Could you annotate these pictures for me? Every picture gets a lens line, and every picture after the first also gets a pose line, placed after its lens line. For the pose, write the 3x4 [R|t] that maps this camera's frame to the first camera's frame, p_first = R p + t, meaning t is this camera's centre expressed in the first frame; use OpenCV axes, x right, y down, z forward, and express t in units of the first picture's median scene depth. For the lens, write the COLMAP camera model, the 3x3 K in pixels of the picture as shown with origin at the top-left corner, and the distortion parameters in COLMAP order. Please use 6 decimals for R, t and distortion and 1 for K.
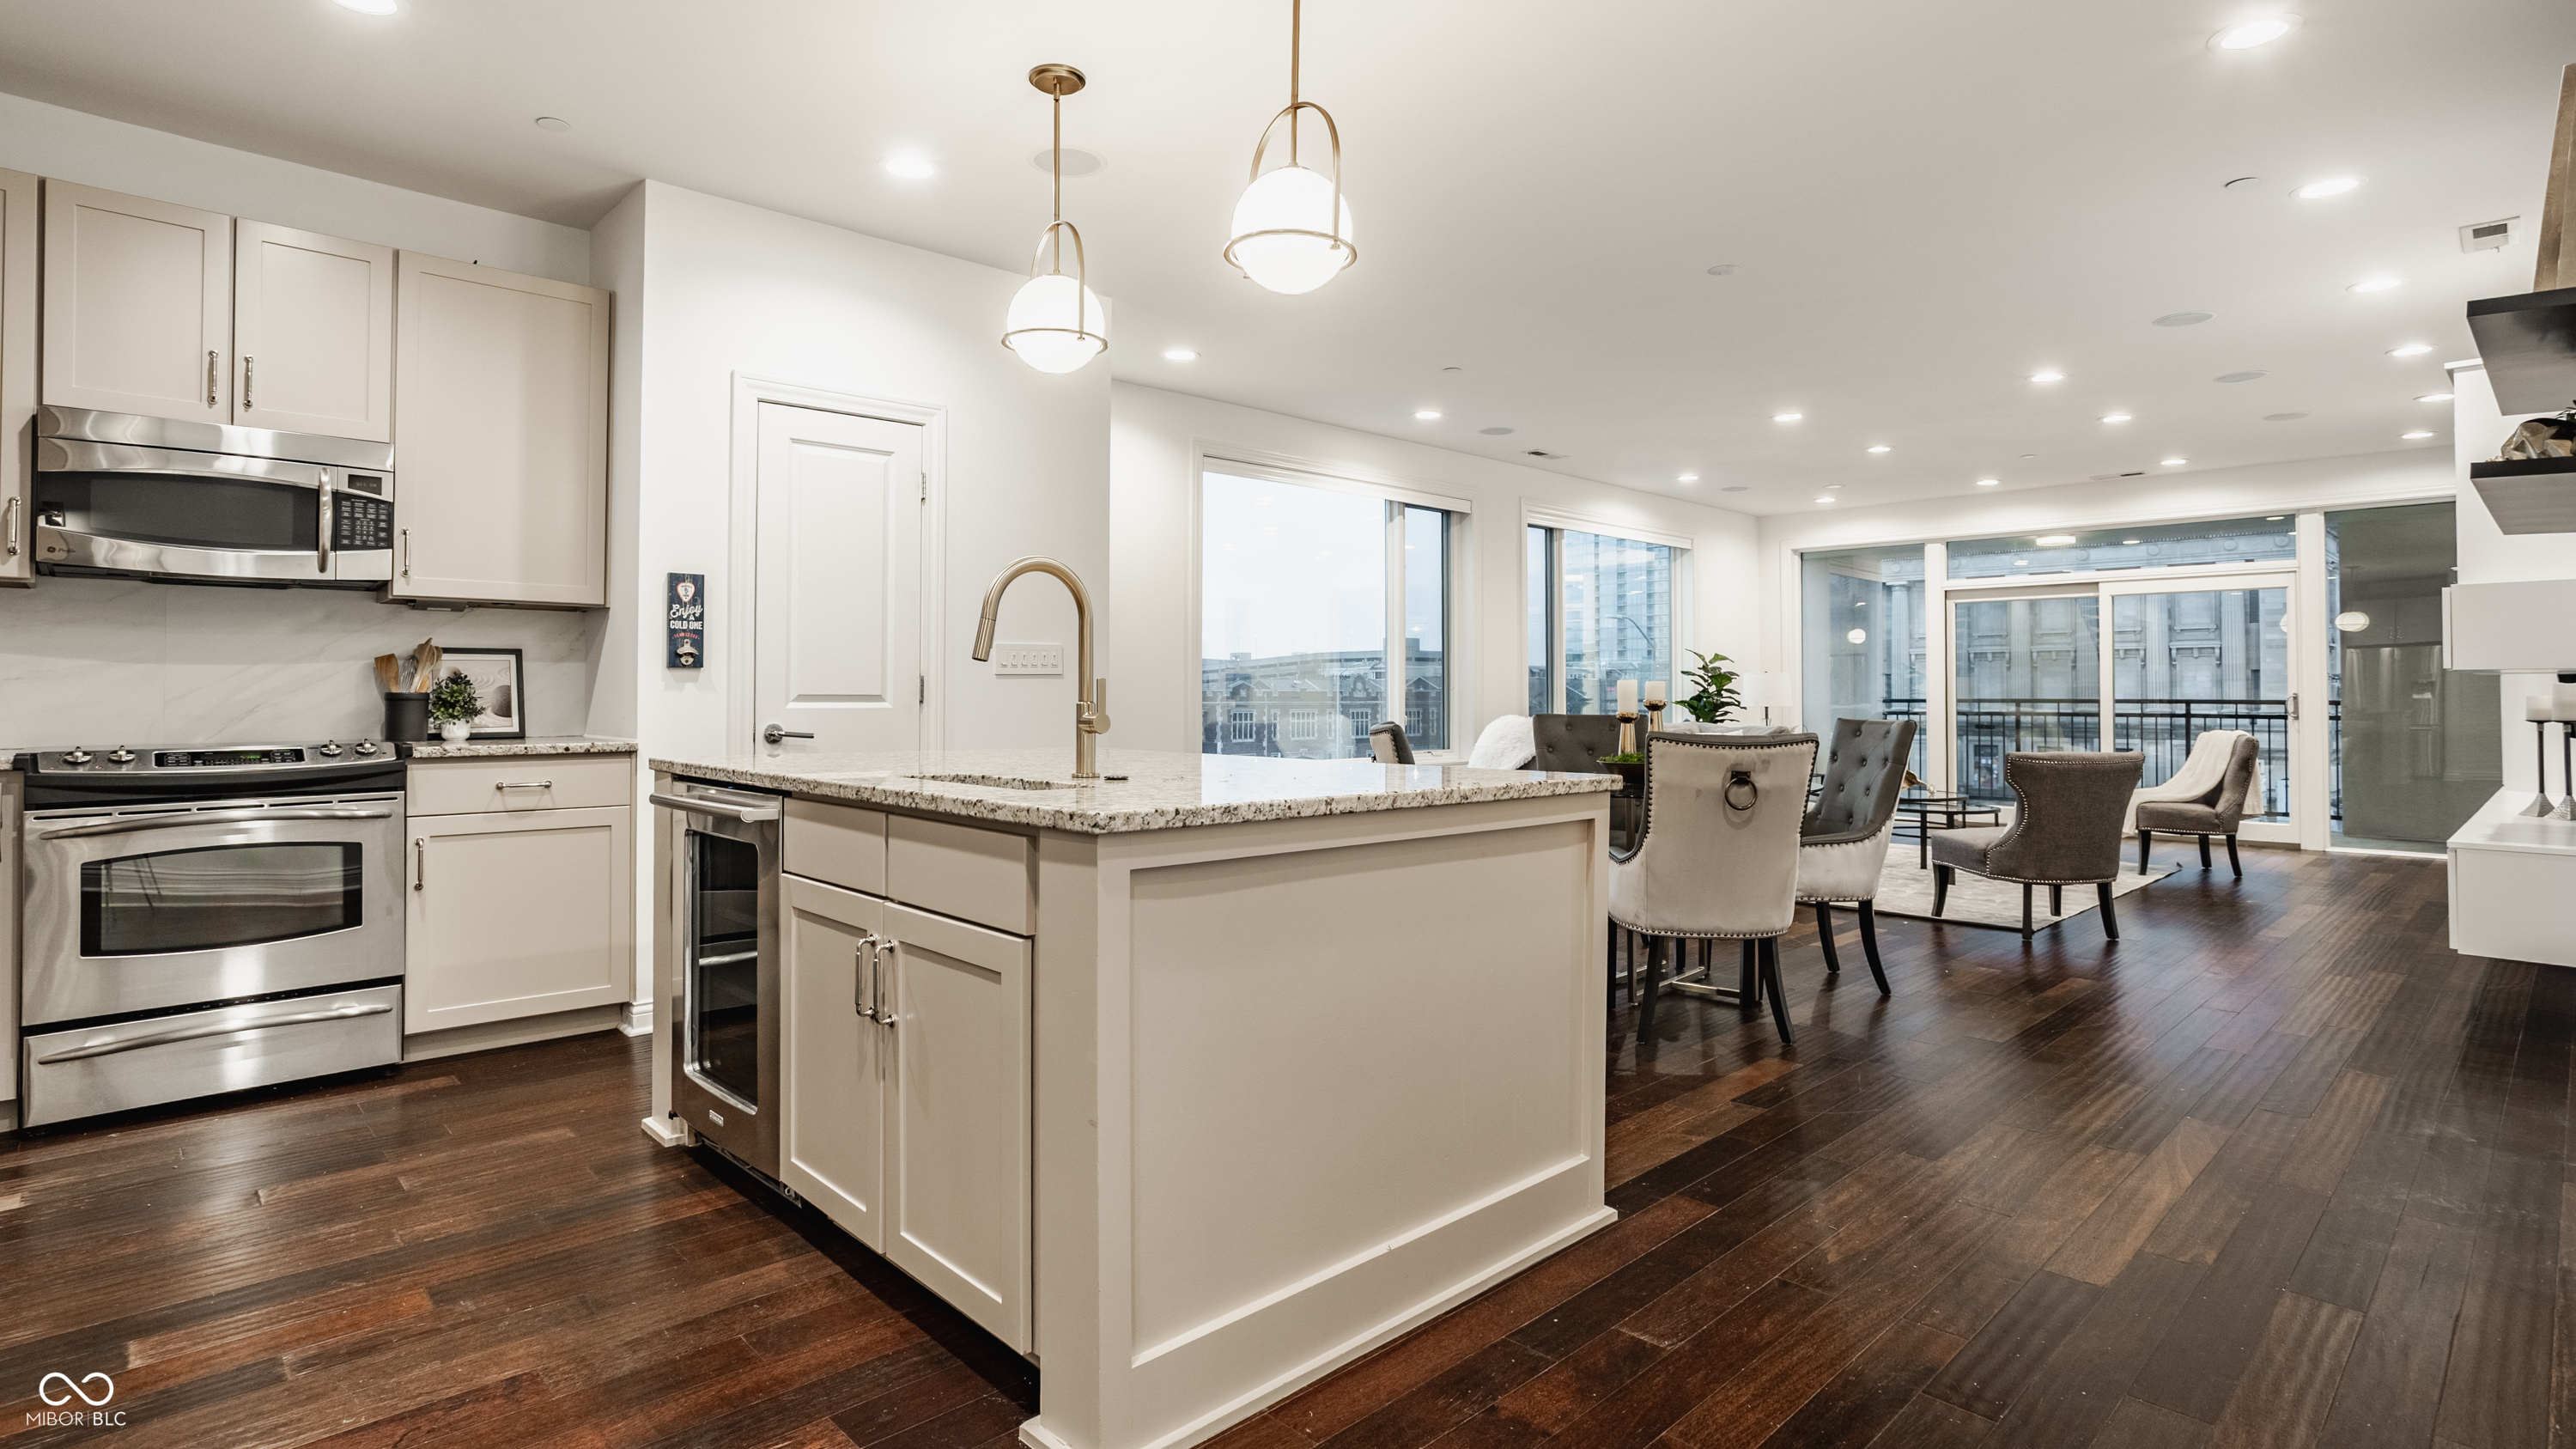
lens RADIAL K [[1270.6, 0, 1298.3], [0, 1270.6, 653.0], [0, 0, 1]] dist [-0.035981, 0.024386]
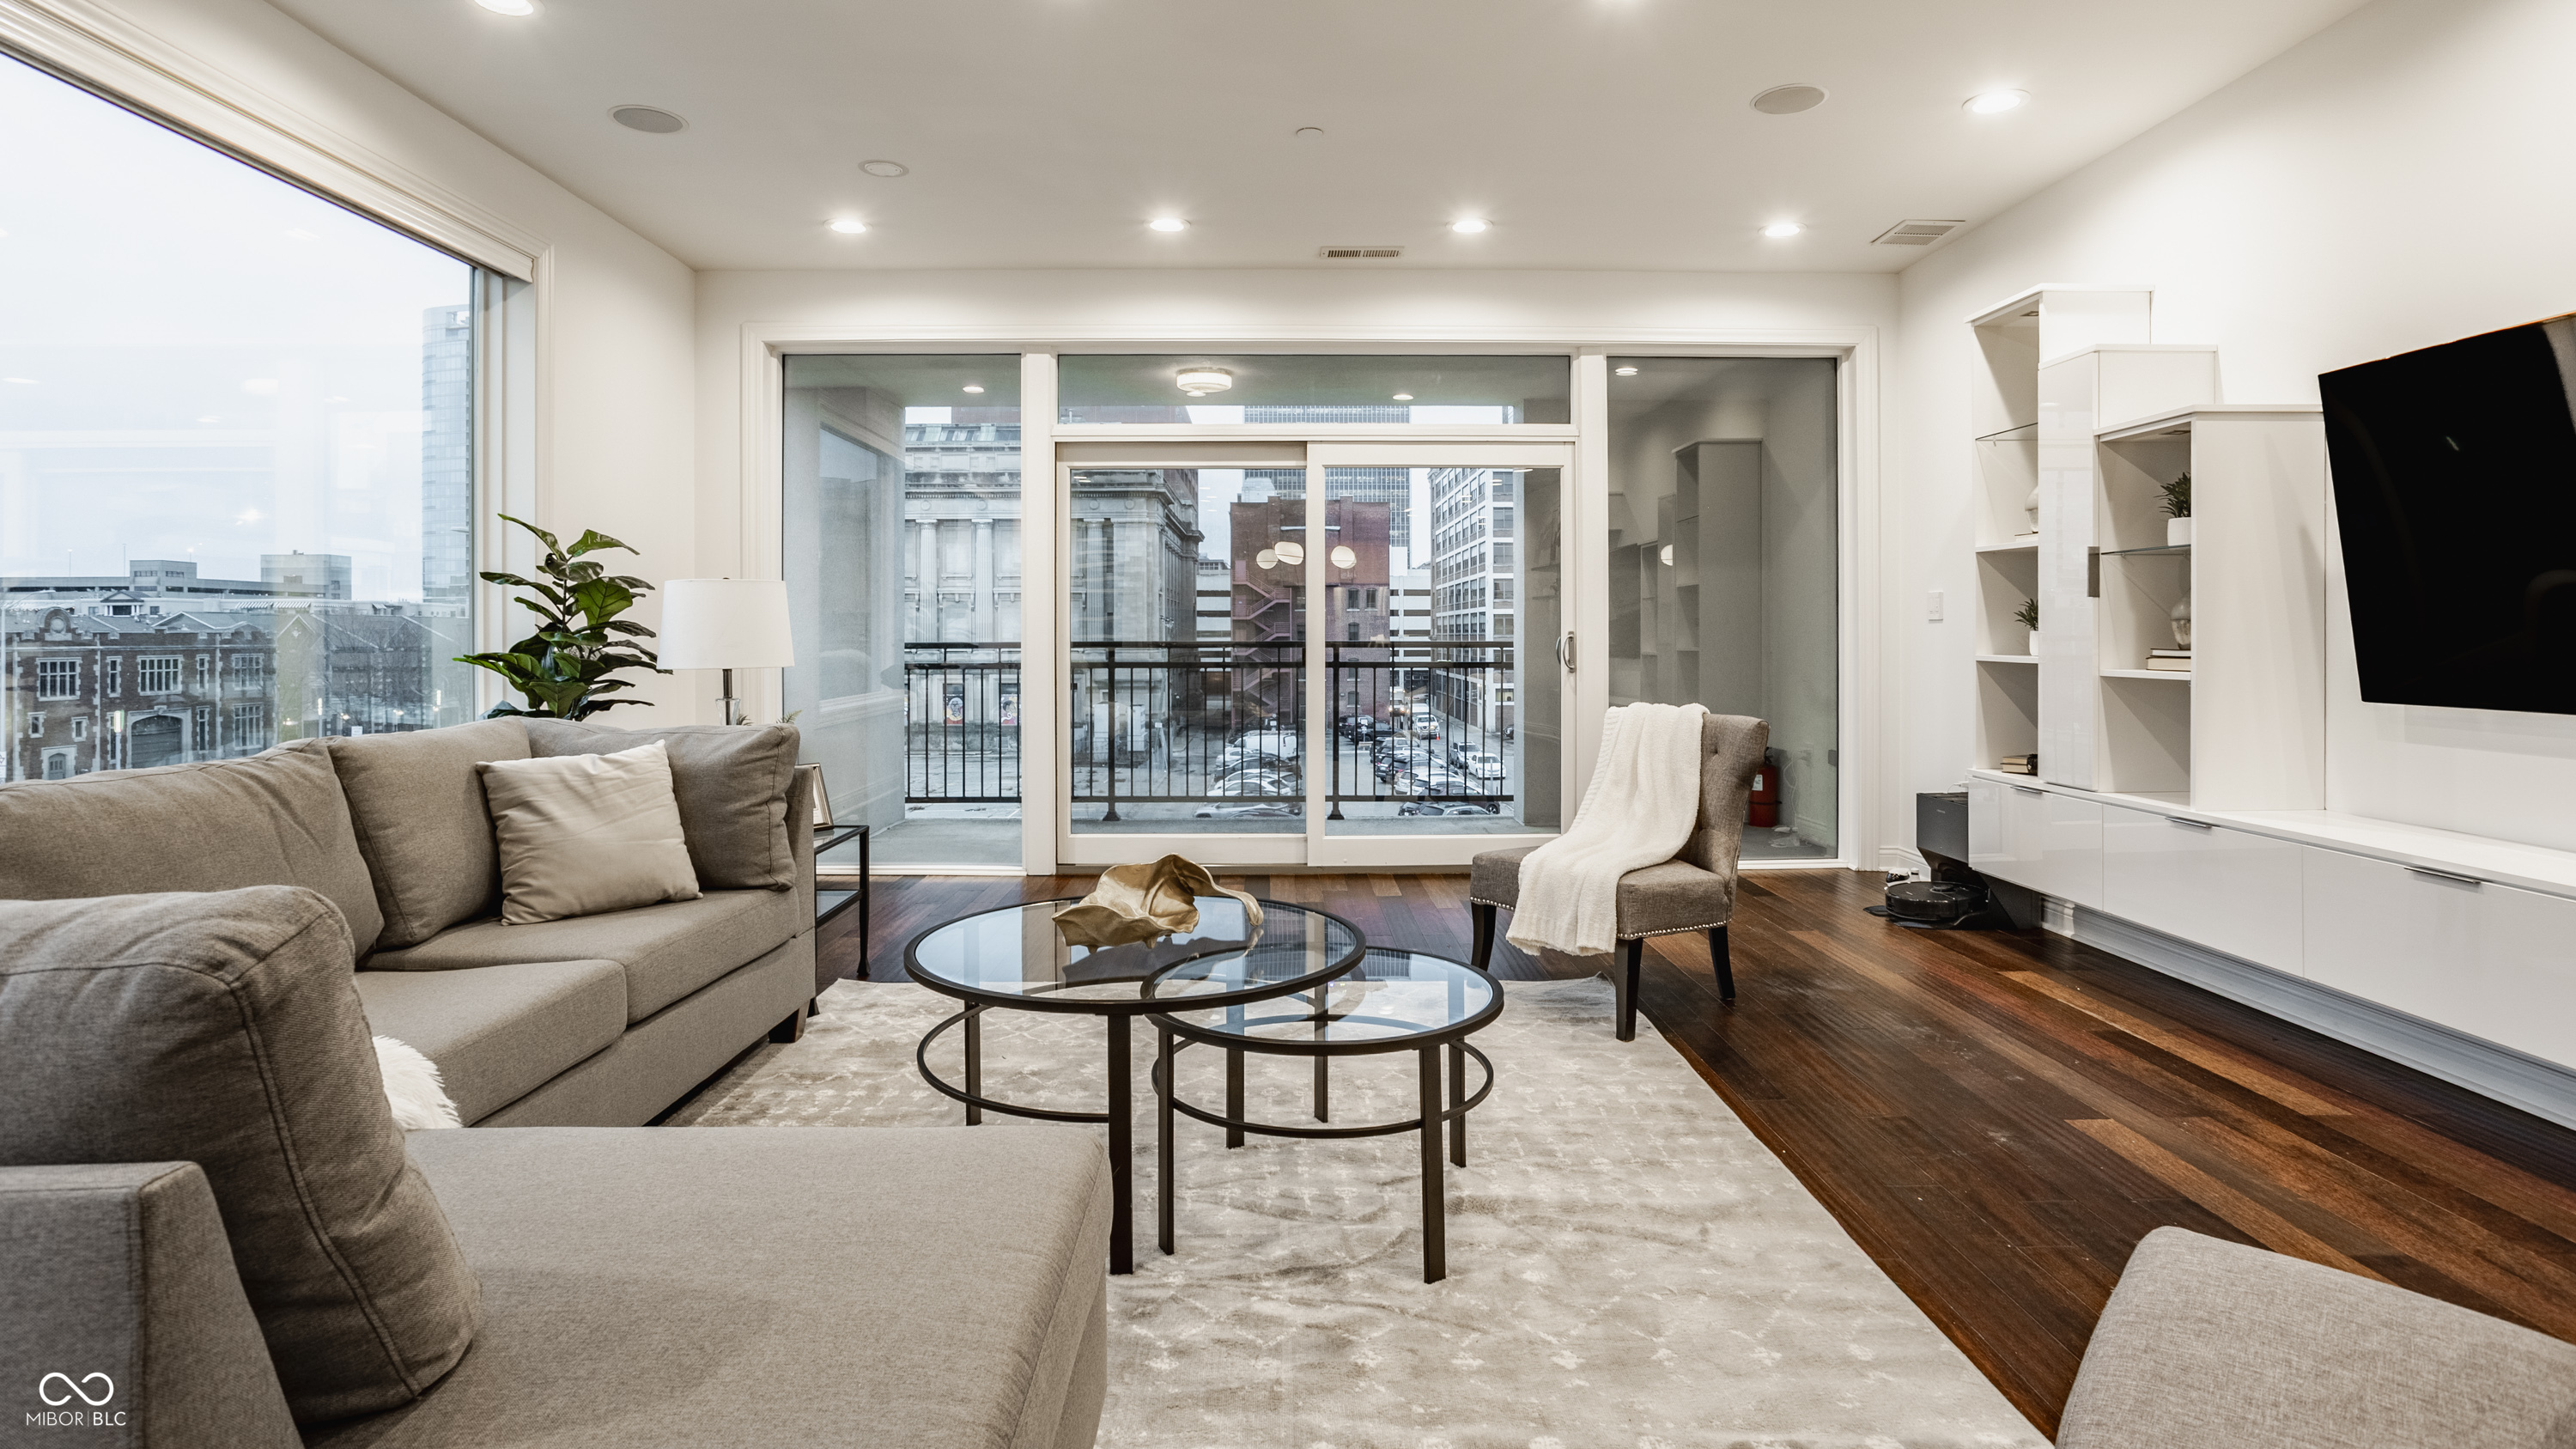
lens RADIAL K [[1270.6, 0, 1298.3], [0, 1270.6, 653.0], [0, 0, 1]] dist [-0.035981, 0.024386]
pose [[0.686201, -0.013404, 0.727288, 0.205680], [-0.020784, 0.999061, 0.038023, 0.019214], [-0.727115, -0.041207, 0.685278, 0.598563]]
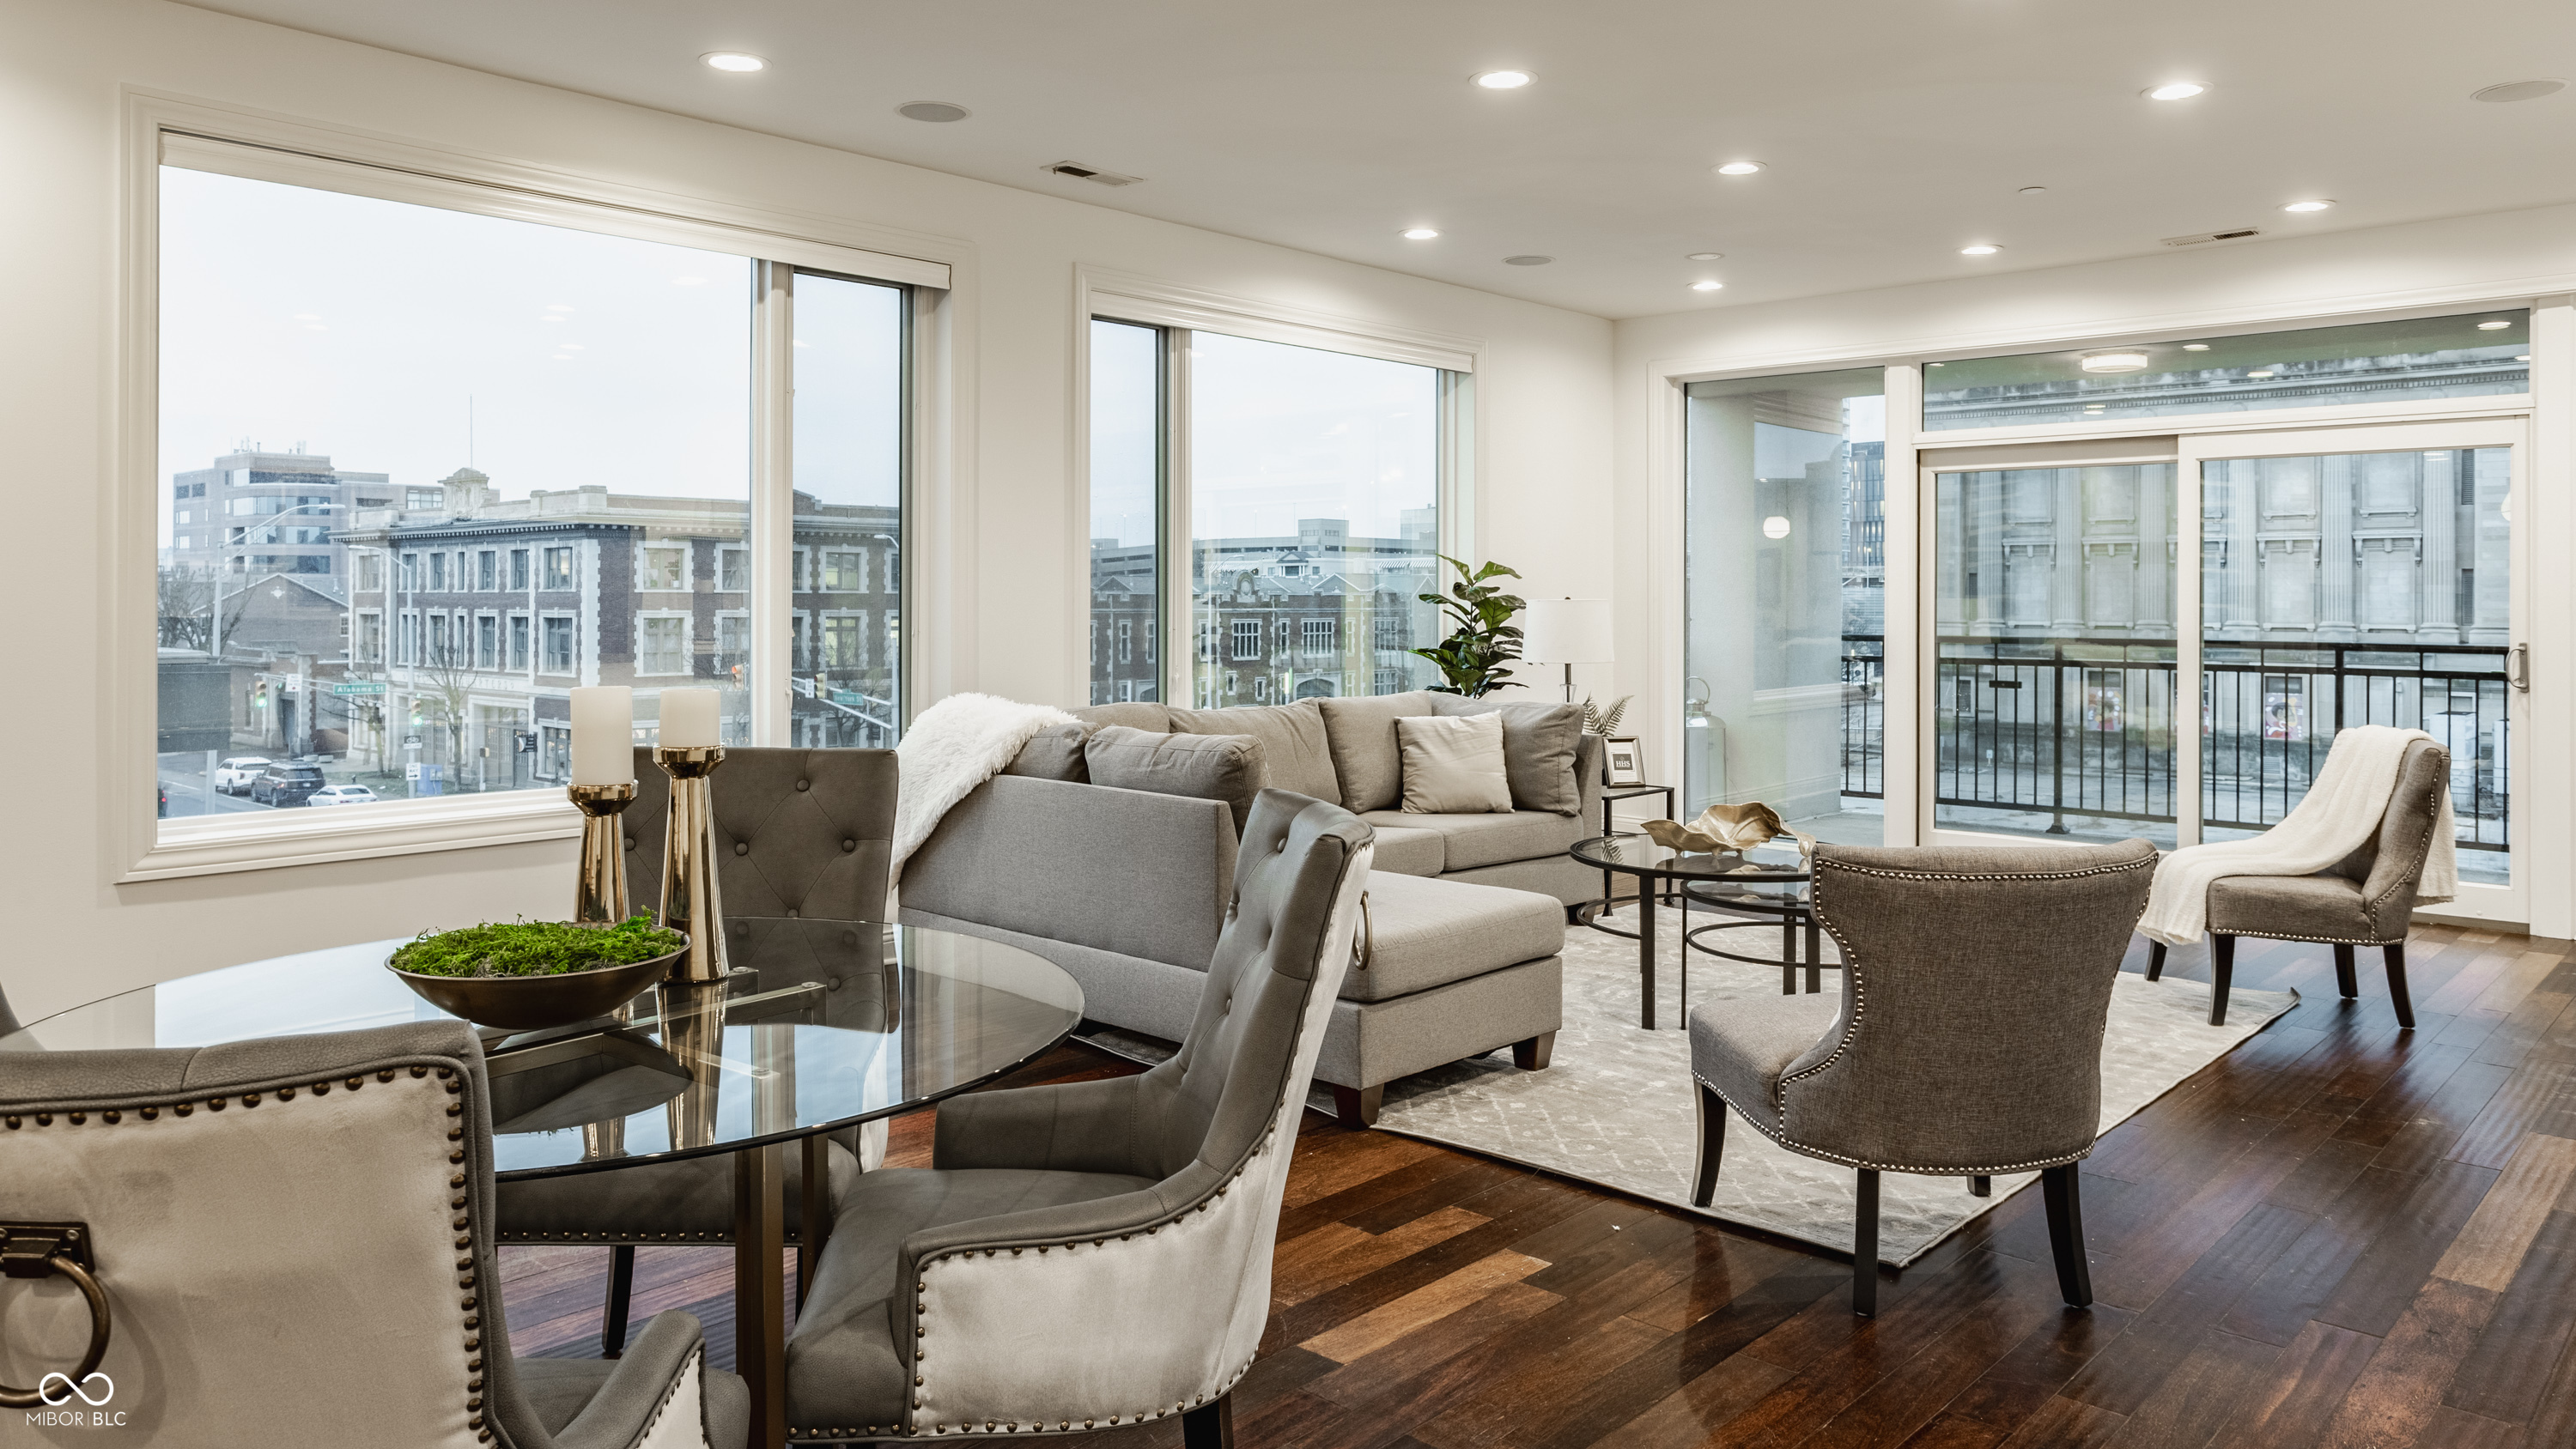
lens RADIAL K [[1745.5, 0, 1279.7], [0, 1745.5, 581.1], [0, 0, 1]] dist [-0.003126, 0.004924]
pose [[0.998550, 0.002402, 0.053784, 0.204907], [-0.003670, 0.999717, 0.023489, -0.009136], [-0.053713, -0.023652, 0.998276, 0.260332]]
